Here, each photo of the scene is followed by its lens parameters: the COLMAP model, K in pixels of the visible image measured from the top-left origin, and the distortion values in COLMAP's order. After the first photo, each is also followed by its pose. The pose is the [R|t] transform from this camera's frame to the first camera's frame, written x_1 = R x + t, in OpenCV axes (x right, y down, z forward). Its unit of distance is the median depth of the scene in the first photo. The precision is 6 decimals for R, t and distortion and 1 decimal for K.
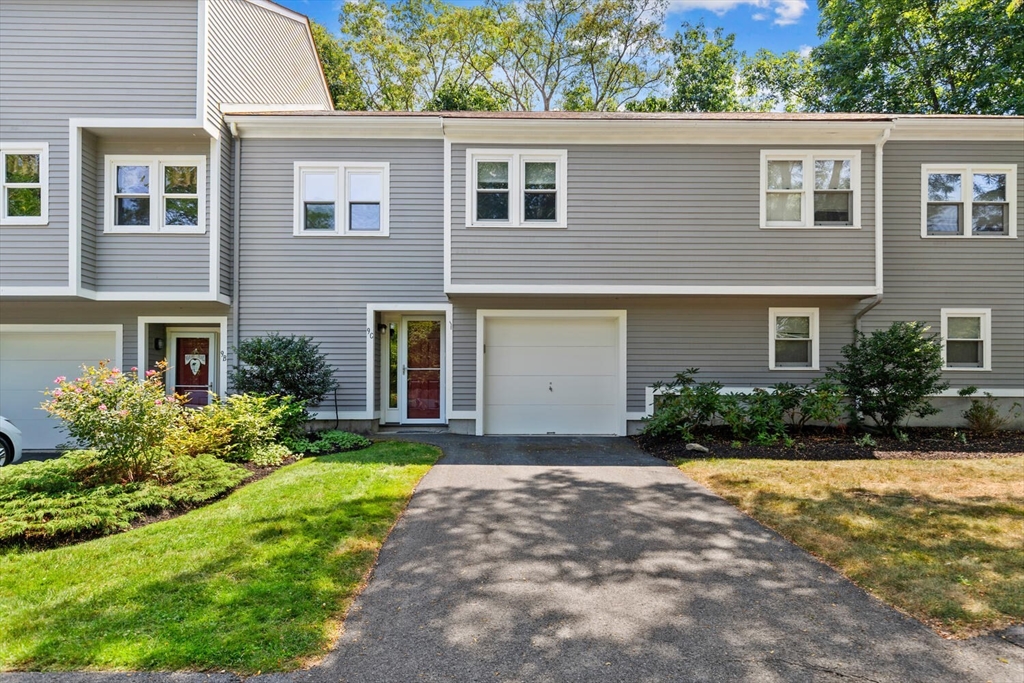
lens RADIAL K [[472.7, 0, 513.1], [0, 472.7, 393.4], [0, 0, 1]] dist [0.000134, -0.000860]
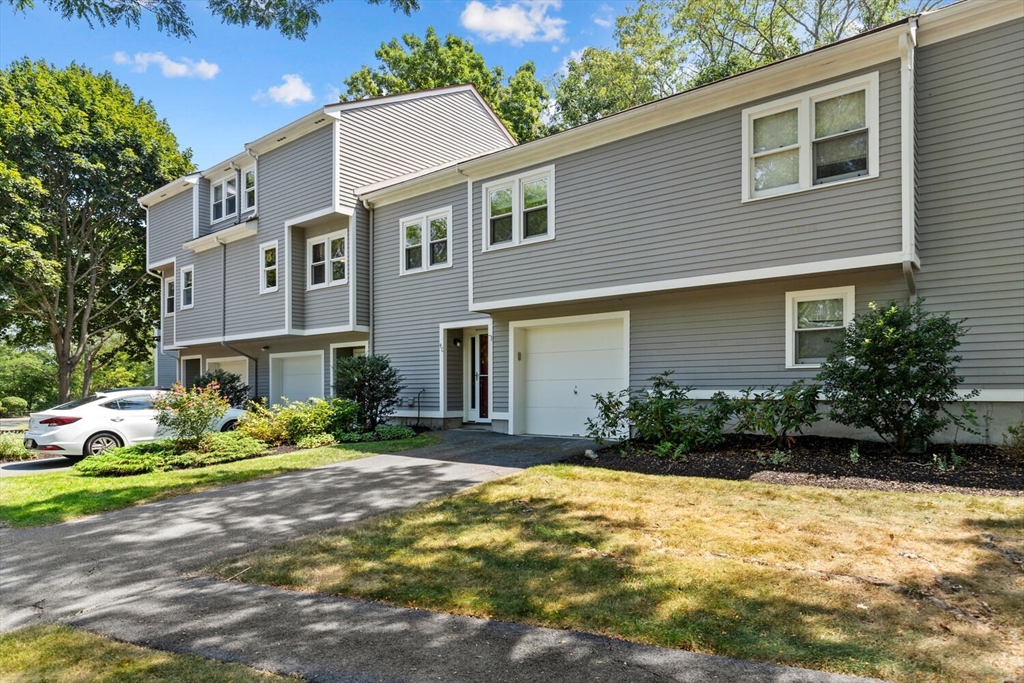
lens RADIAL K [[472.7, 0, 513.1], [0, 472.7, 393.4], [0, 0, 1]] dist [0.000134, -0.000860]
pose [[0.852276, -0.003196, -0.523082, 0.534843], [0.004329, 0.999990, 0.000944, -0.009306], [0.523074, -0.003069, 0.852282, 0.054566]]
